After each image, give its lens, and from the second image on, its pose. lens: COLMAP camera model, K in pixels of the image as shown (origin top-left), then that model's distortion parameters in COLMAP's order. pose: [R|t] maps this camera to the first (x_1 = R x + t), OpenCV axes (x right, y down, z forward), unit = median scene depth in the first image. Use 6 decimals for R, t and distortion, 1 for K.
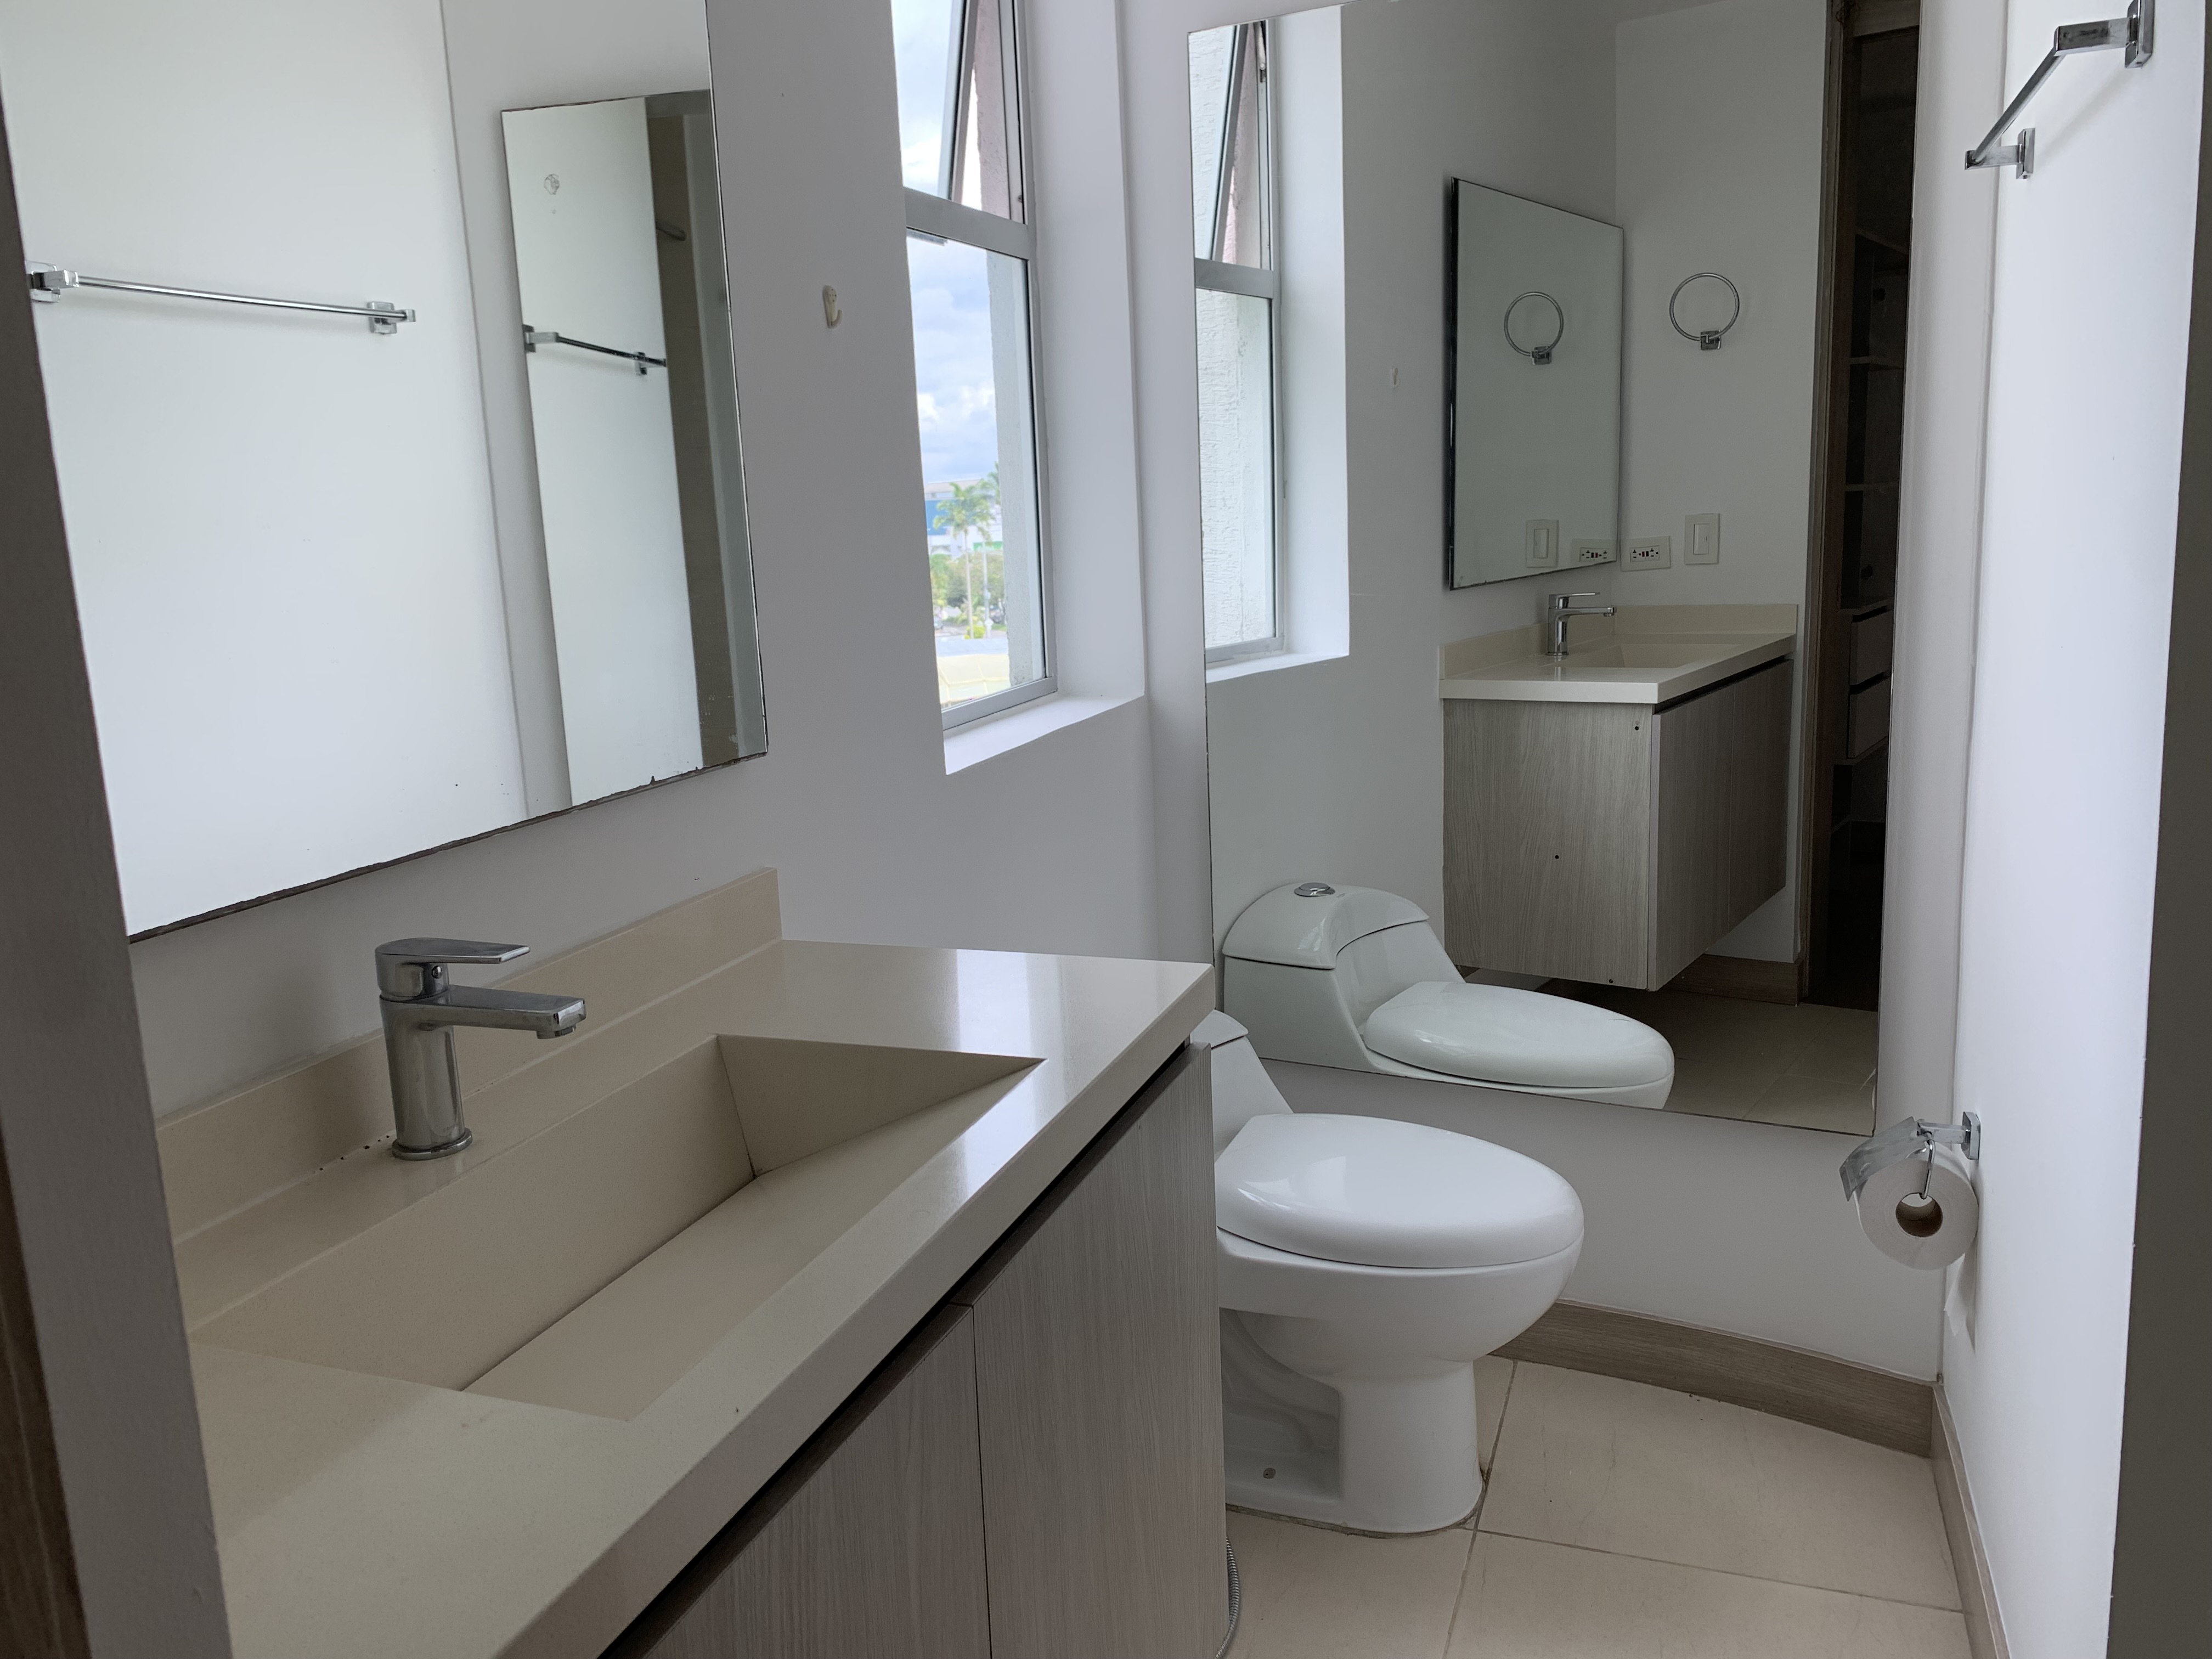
lens RADIAL K [[1678.0, 0, 1104.8], [0, 1678.0, 785.9], [0, 0, 1]] dist [0.047930, -0.064509]
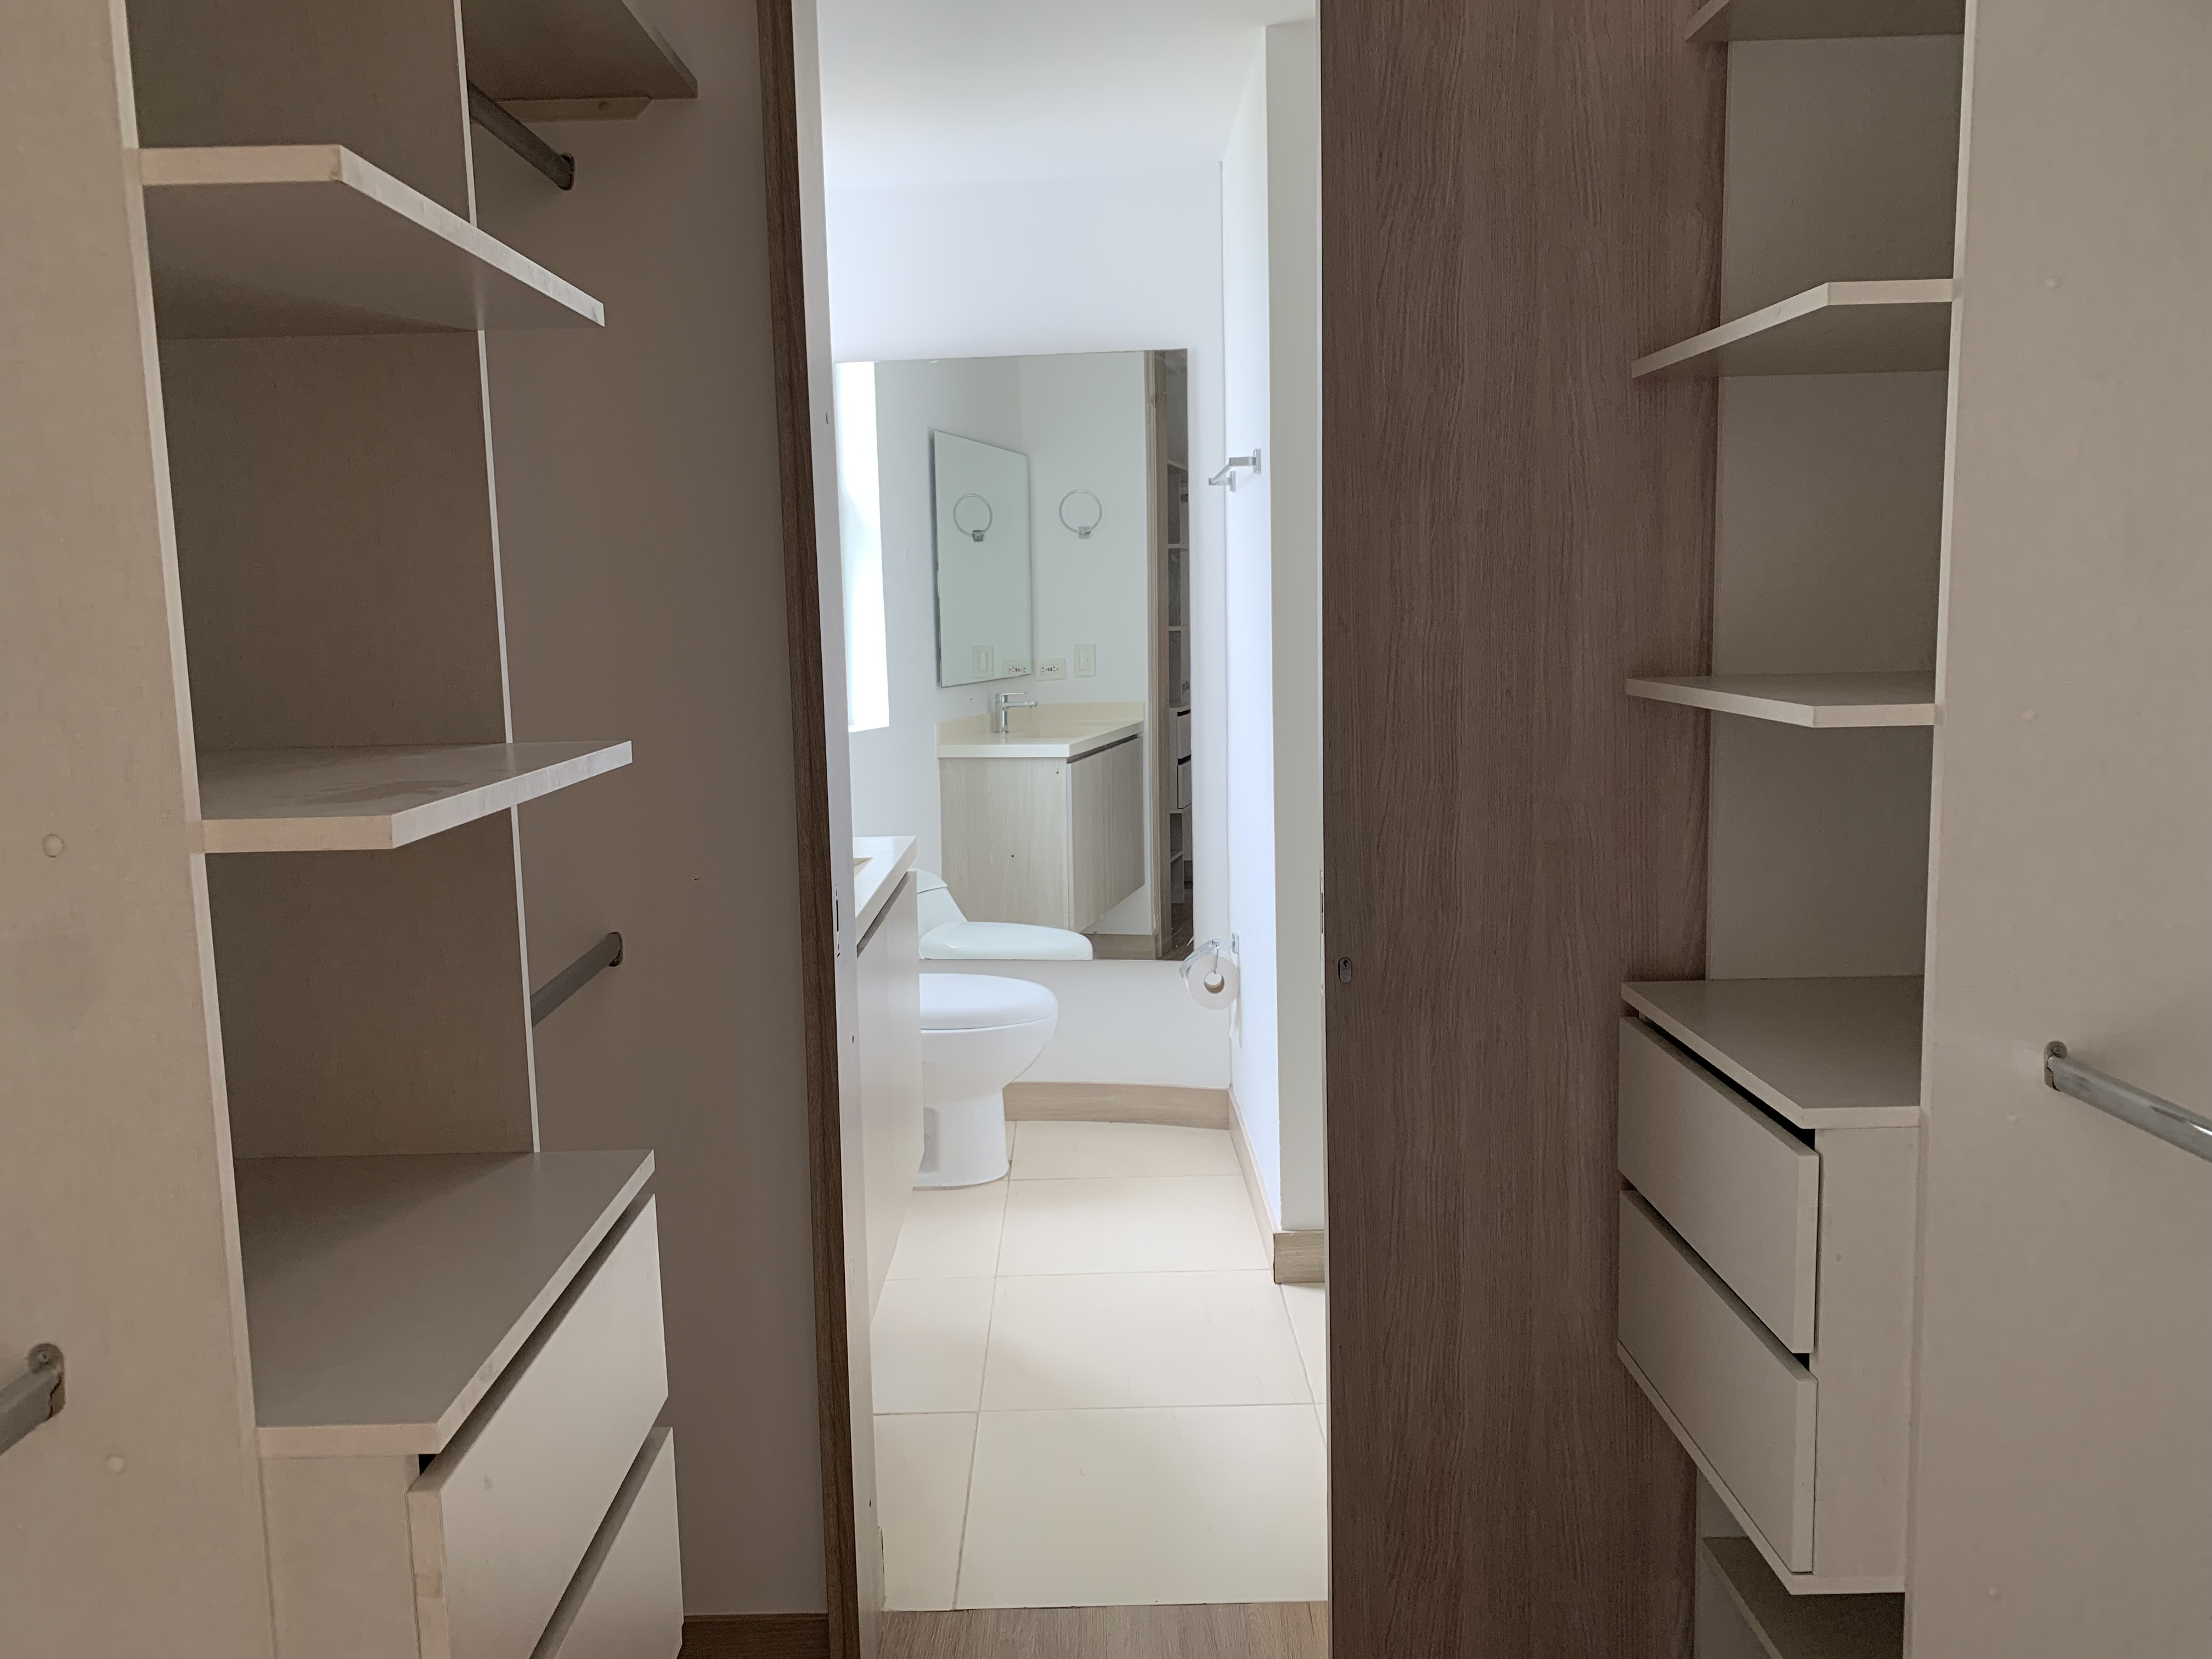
lens RADIAL K [[1678.0, 0, 1103.3], [0, 1678.0, 829.3], [0, 0, 1]] dist [0.047930, -0.064509]
pose [[0.933718, -0.026089, 0.357058, -0.215182], [0.043700, 0.998189, -0.041344, 0.085758], [-0.355333, 0.054207, 0.933167, -0.506202]]
